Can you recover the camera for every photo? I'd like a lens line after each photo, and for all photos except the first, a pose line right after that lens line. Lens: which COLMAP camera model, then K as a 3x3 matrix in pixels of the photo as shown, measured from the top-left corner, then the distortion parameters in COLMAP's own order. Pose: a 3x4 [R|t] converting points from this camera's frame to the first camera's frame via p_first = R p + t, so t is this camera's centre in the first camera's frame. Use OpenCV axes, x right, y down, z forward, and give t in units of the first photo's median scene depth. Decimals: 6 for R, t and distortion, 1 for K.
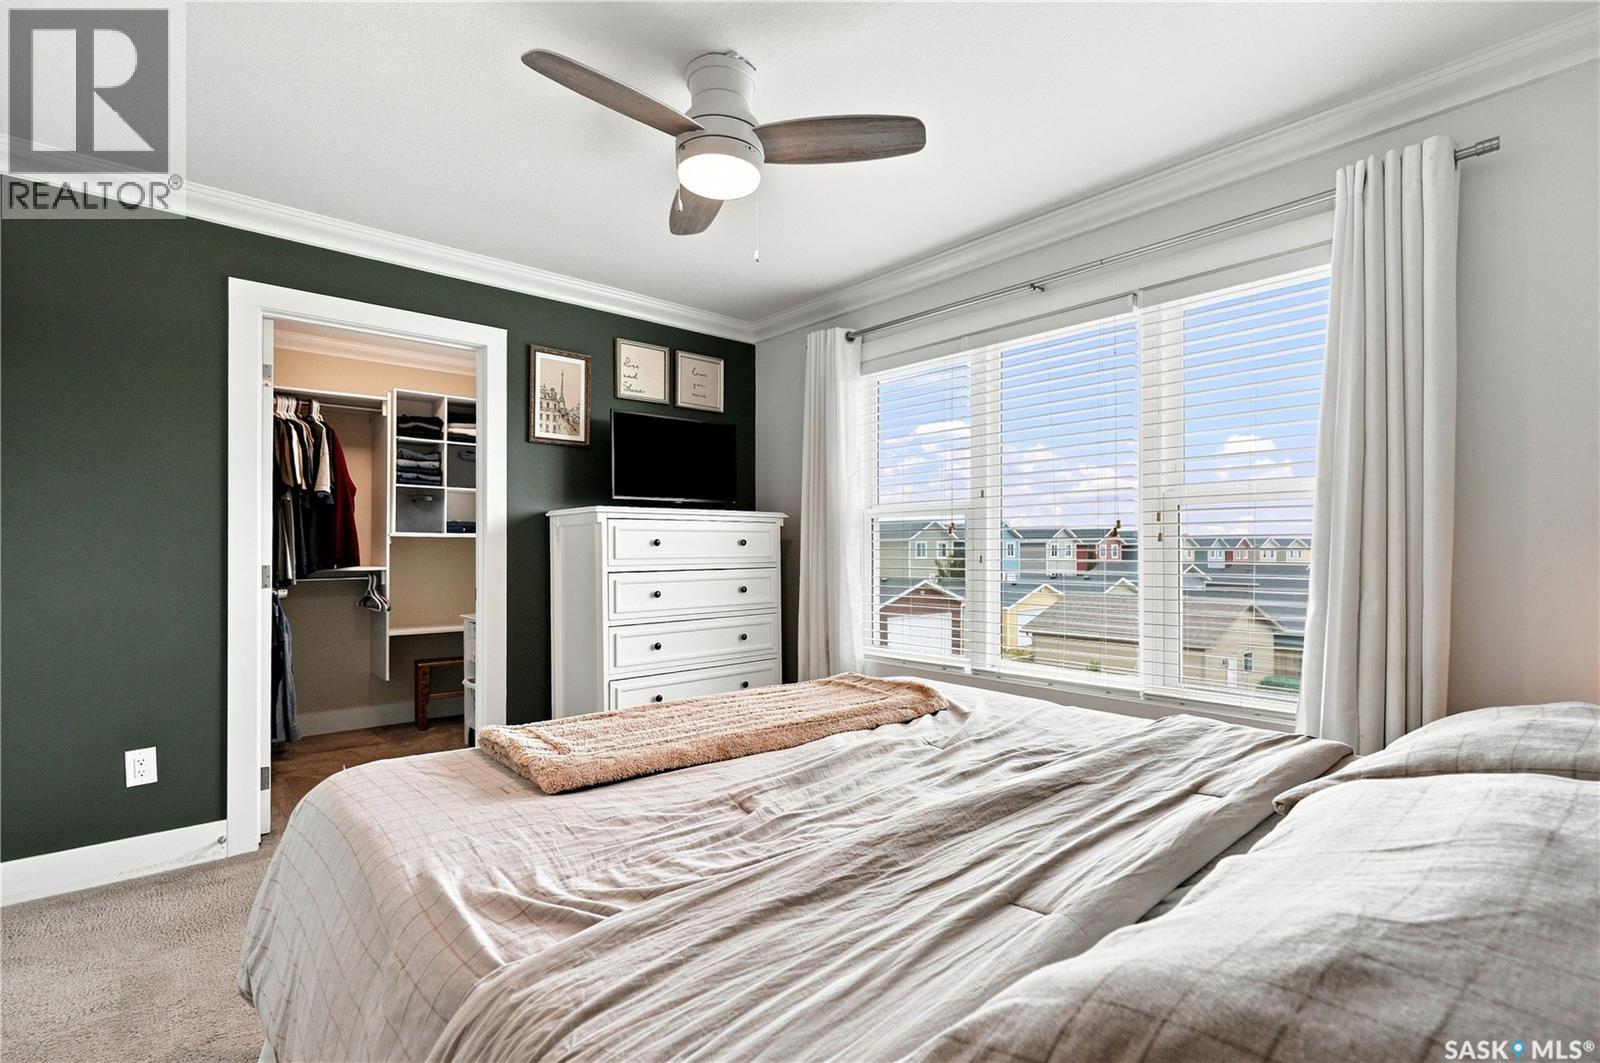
lens RADIAL K [[728.8, 0, 795.3], [0, 728.8, 542.2], [0, 0, 1]] dist [-0.001964, 0.002458]
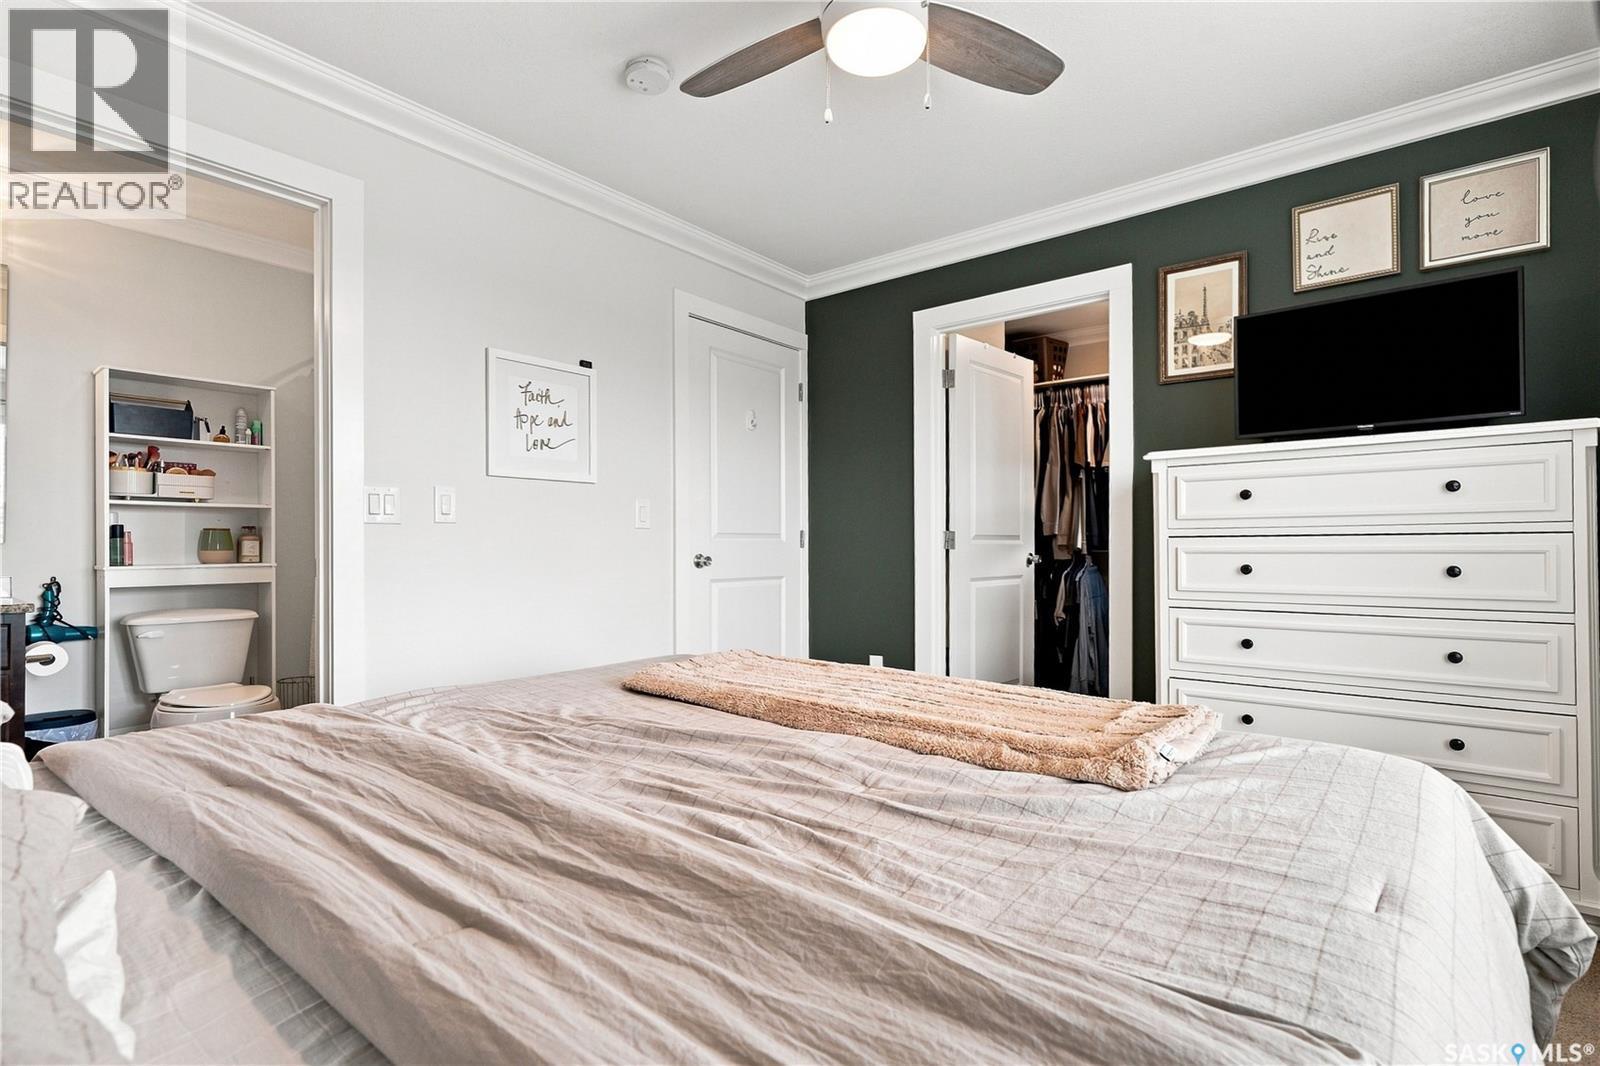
lens RADIAL K [[742.8, 0, 791.1], [0, 742.8, 540.2], [0, 0, 1]] dist [-0.001618, 0.001426]
pose [[0.184405, -0.000877, -0.982850, 0.418121], [0.011549, 0.999932, 0.001274, 0.037474], [0.982783, -0.011586, 0.184402, 0.440934]]
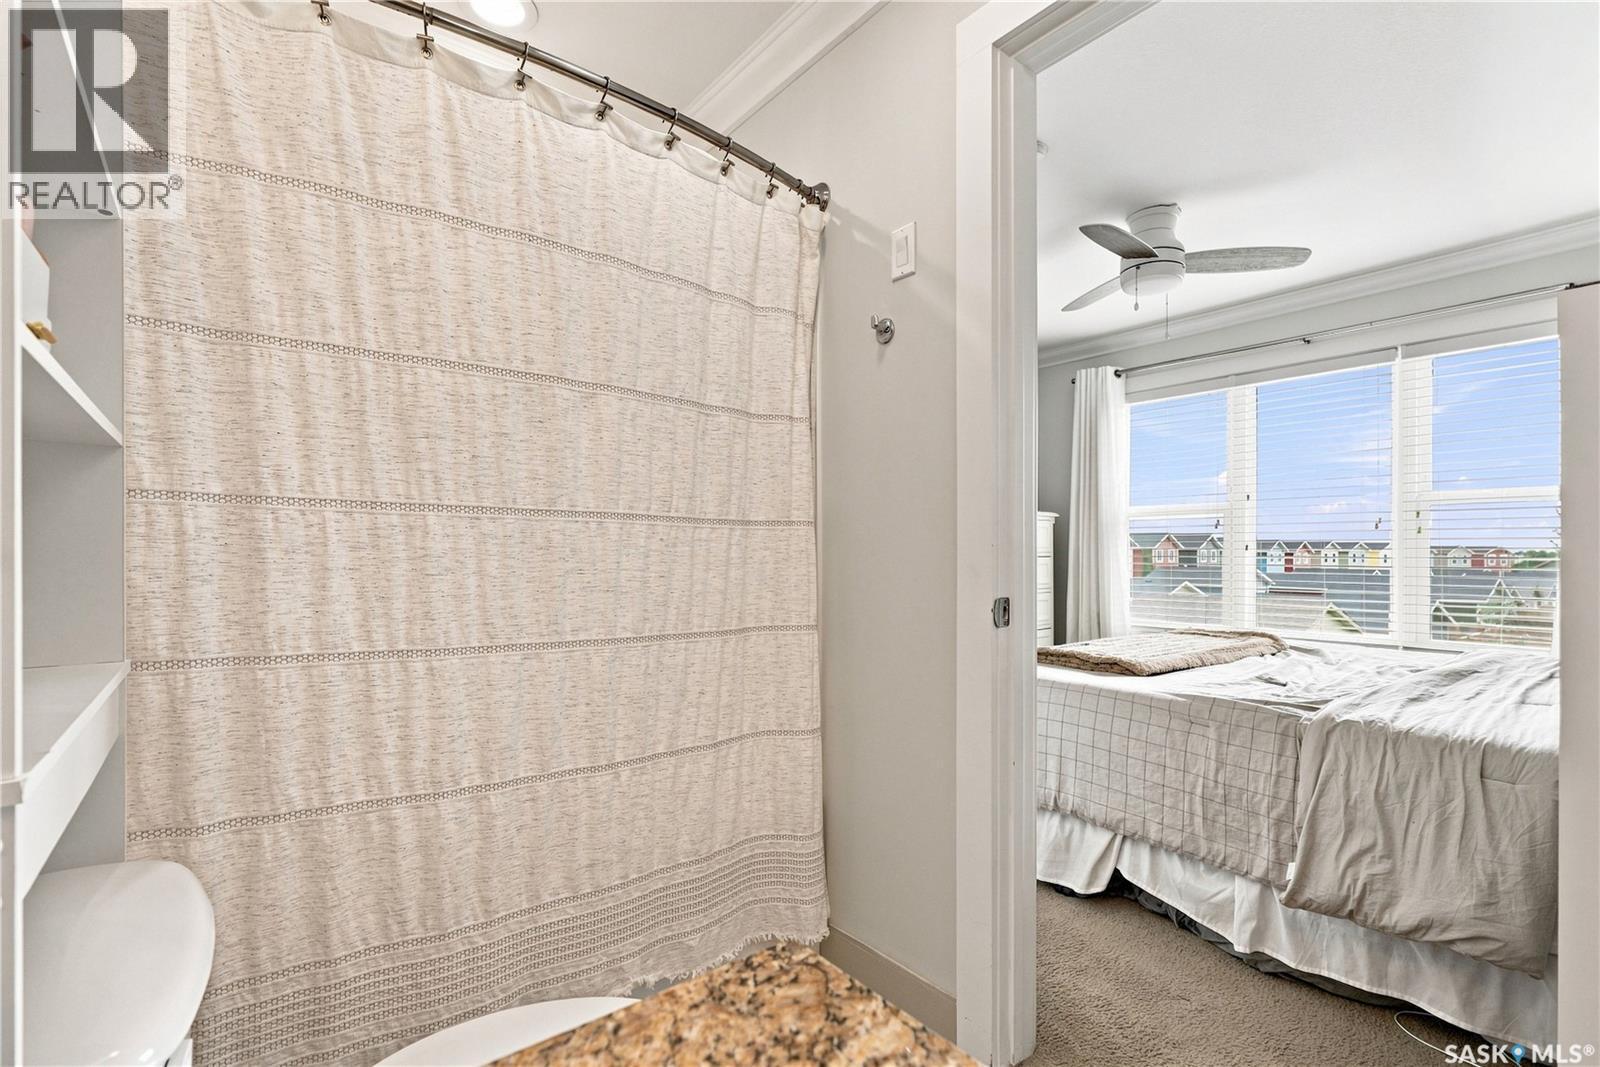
lens RADIAL K [[726.9, 0, 795.0], [0, 726.9, 539.7], [0, 0, 1]] dist [0.001610, 0.000343]
pose [[0.998384, 0.001396, -0.056805, -0.446677], [-0.001783, 0.999976, -0.006756, 0.017655], [0.056794, 0.006847, 0.998362, -0.314024]]
